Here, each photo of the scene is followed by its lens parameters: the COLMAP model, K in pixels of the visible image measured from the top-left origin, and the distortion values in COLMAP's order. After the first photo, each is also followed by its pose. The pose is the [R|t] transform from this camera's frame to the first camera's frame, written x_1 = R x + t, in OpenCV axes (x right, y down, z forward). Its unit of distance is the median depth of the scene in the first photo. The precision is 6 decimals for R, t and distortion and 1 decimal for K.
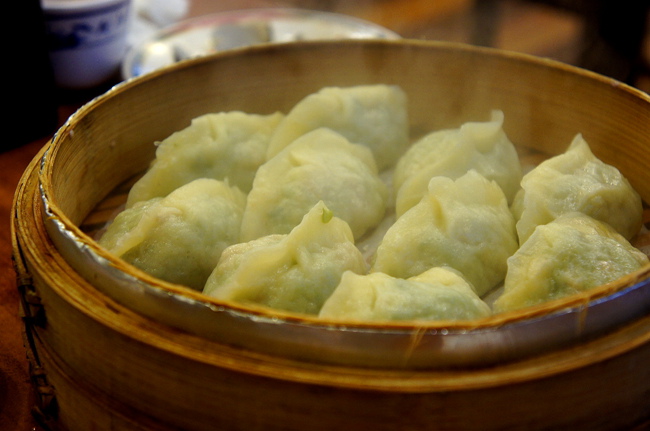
lens RADIAL K [[1227.7, 0, 326.1], [0, 1227.7, 215.1], [0, 0, 1]] dist [0.276545, 0.000000]
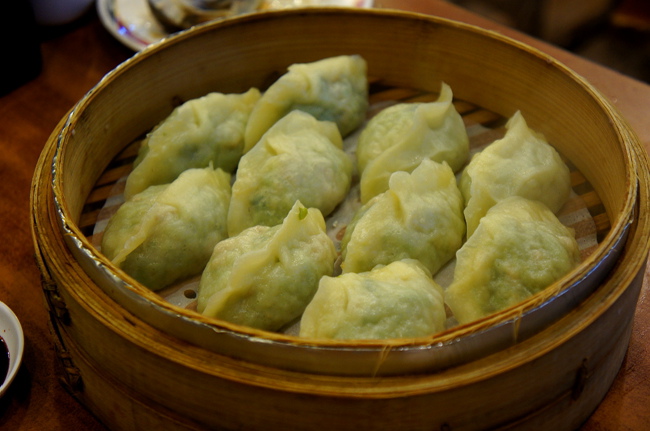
lens RADIAL K [[1227.7, 0, 324.5], [0, 1227.7, 216.0], [0, 0, 1]] dist [0.276545, 0.000000]
pose [[0.998859, -0.027913, 0.038750, -0.024340], [0.019669, 0.979839, 0.198817, -0.231581], [-0.043519, -0.197828, 0.979270, -0.145697]]
